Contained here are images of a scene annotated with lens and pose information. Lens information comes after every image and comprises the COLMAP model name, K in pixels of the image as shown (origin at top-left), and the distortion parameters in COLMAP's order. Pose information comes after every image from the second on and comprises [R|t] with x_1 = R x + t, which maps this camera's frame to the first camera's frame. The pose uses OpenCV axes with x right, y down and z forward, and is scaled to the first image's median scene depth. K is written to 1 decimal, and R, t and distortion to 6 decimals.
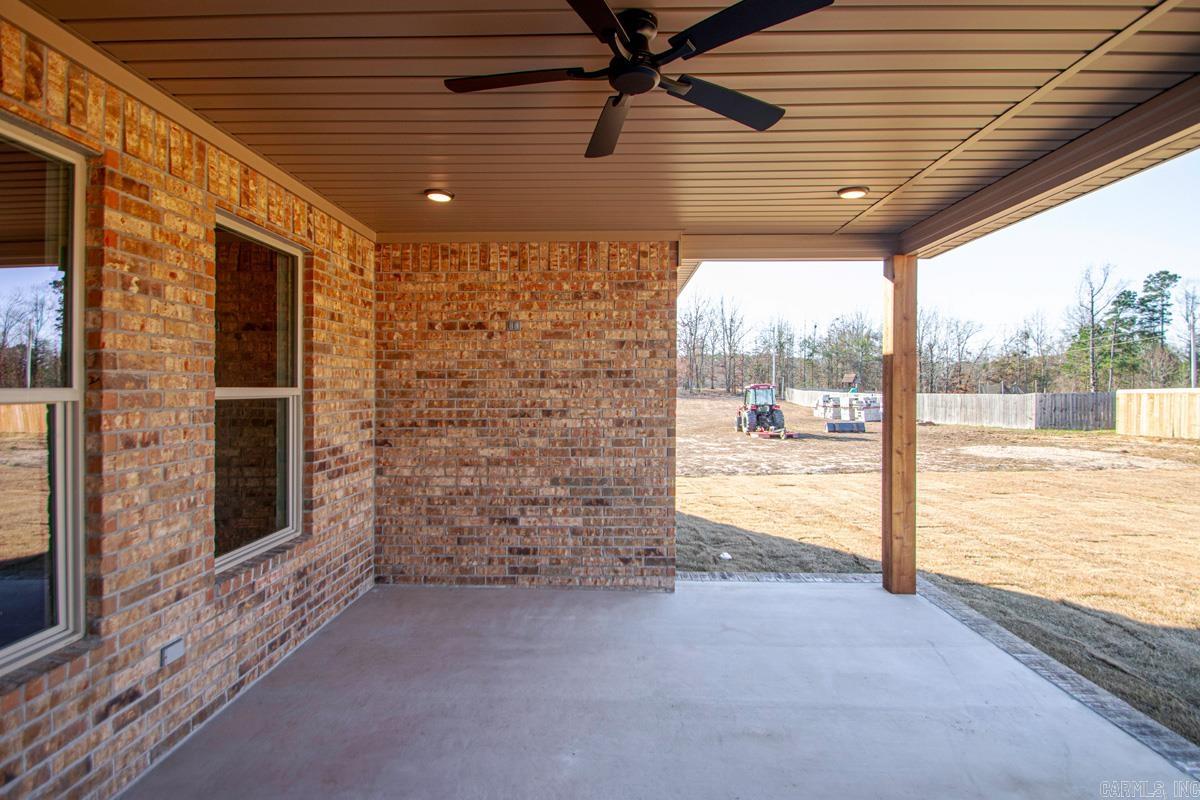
lens RADIAL K [[579.6, 0, 605.3], [0, 579.6, 396.1], [0, 0, 1]] dist [-0.004784, -0.001367]
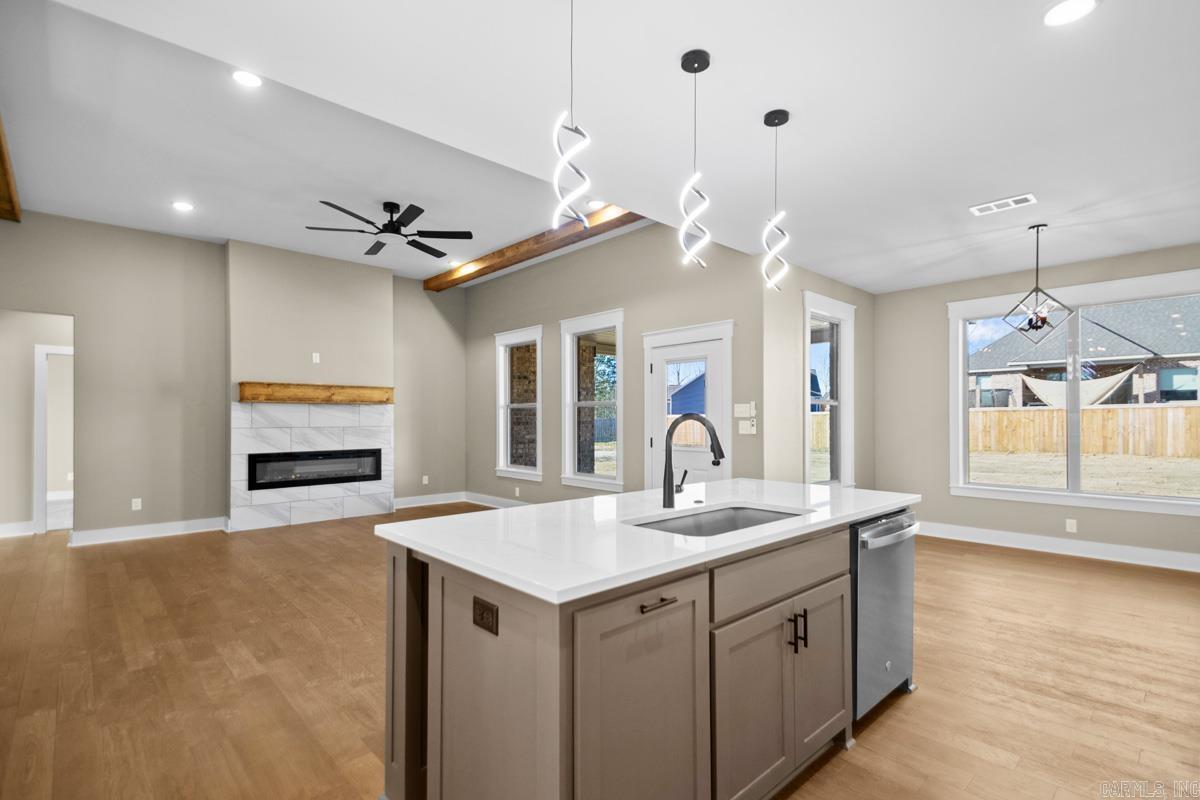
lens RADIAL K [[556.3, 0, 611.2], [0, 556.3, 413.6], [0, 0, 1]] dist [0.048574, -0.023999]
pose [[0.711297, 0.004104, 0.702880, -2.035318], [0.012394, 0.999754, -0.018380, 0.075285], [-0.702783, 0.021785, 0.711071, -0.964224]]
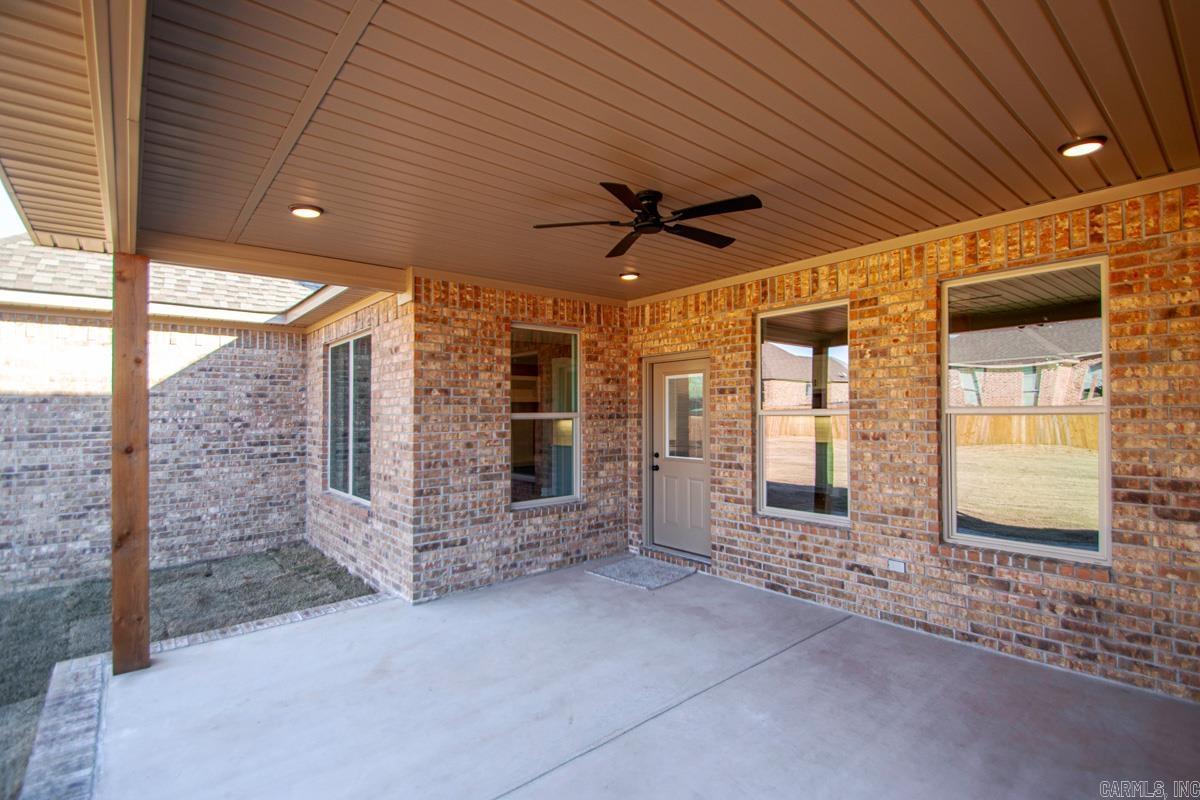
lens RADIAL K [[568.9, 0, 621.9], [0, 568.9, 418.7], [0, 0, 1]] dist [0.025442, -0.000134]
pose [[-0.732483, 0.002942, -0.680779, 0.741137], [-0.007368, 0.999898, 0.012249, 0.002420], [0.680746, 0.013988, -0.732386, 1.287017]]
